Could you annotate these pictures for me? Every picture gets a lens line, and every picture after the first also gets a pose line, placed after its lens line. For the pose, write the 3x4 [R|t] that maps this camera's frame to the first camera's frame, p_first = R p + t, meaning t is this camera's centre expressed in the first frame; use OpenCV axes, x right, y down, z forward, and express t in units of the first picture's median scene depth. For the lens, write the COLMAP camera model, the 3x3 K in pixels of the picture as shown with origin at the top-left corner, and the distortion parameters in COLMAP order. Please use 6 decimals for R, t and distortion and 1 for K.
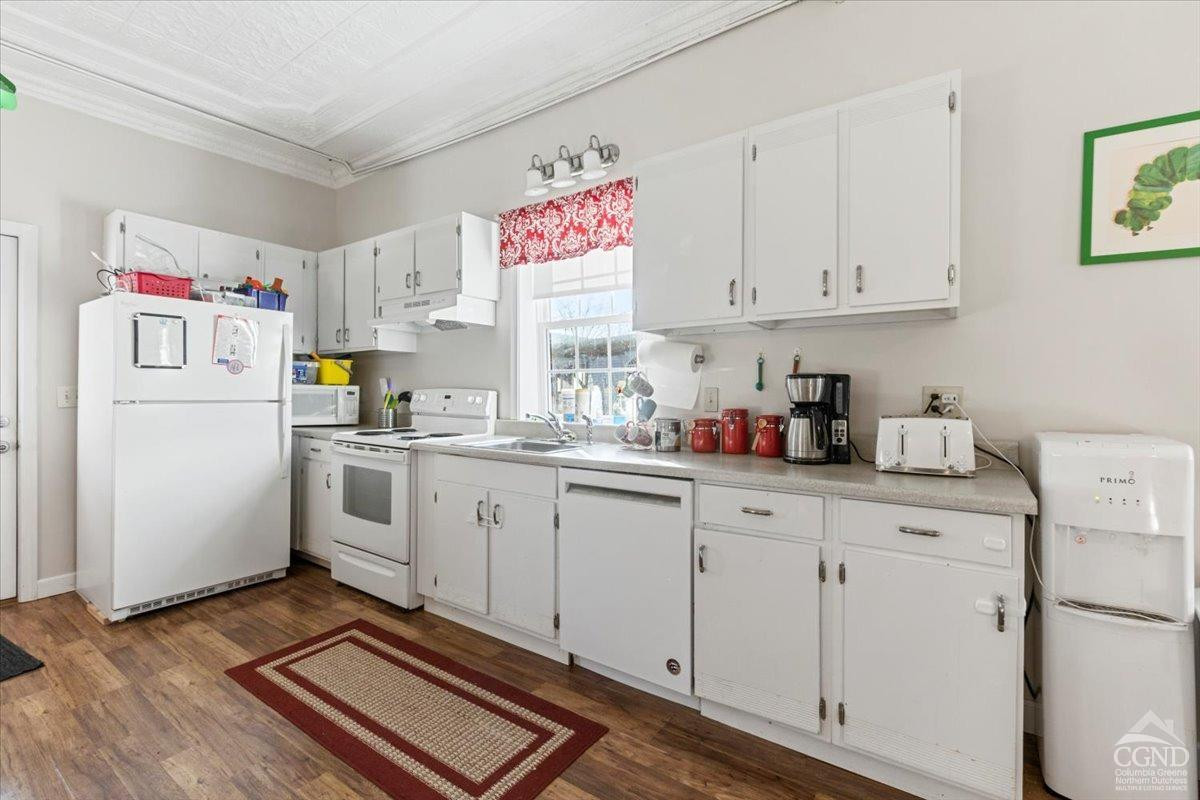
lens RADIAL K [[535.9, 0, 599.3], [0, 535.9, 391.0], [0, 0, 1]] dist [-0.000026, 0.000201]
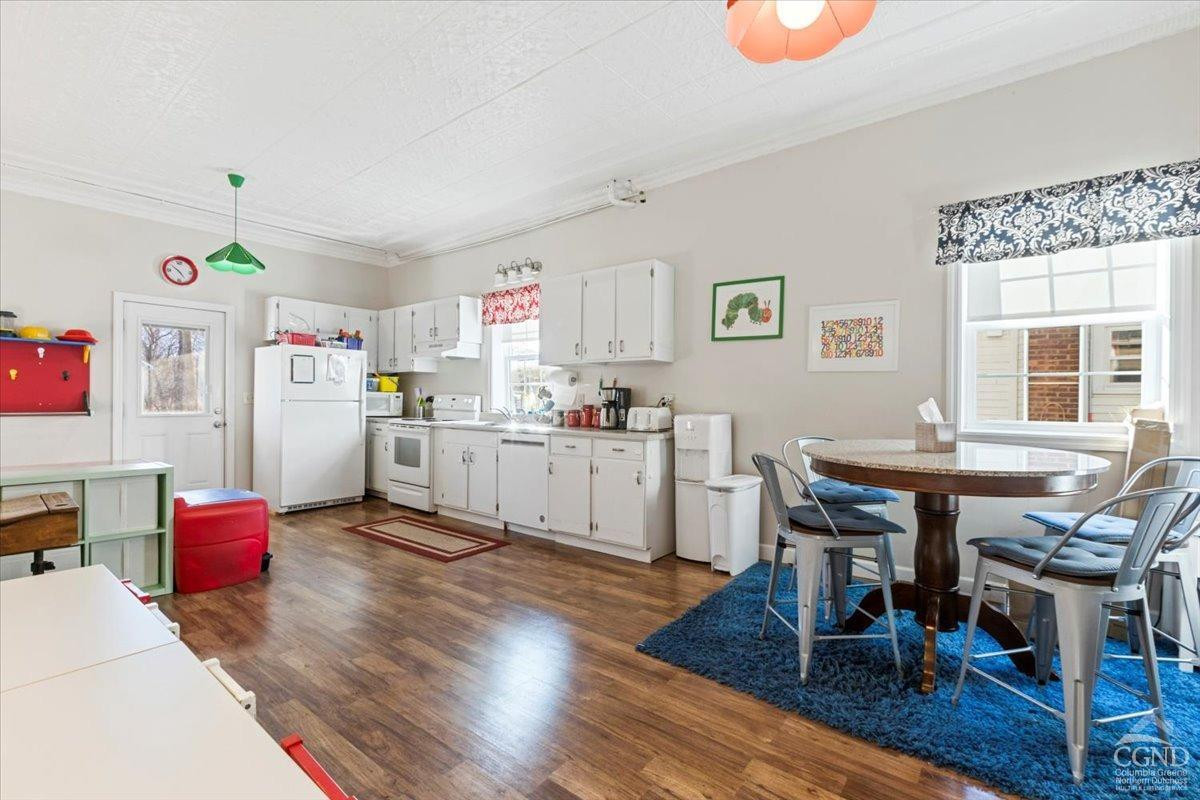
lens RADIAL K [[533.2, 0, 600.0], [0, 533.2, 400.0], [0, 0, 1]] dist [-0.000382, 0.000473]
pose [[0.998230, 0.003937, -0.059342, 0.319830], [-0.003774, 0.999989, 0.002862, 0.007574], [0.059353, -0.002633, 0.998234, -0.754290]]
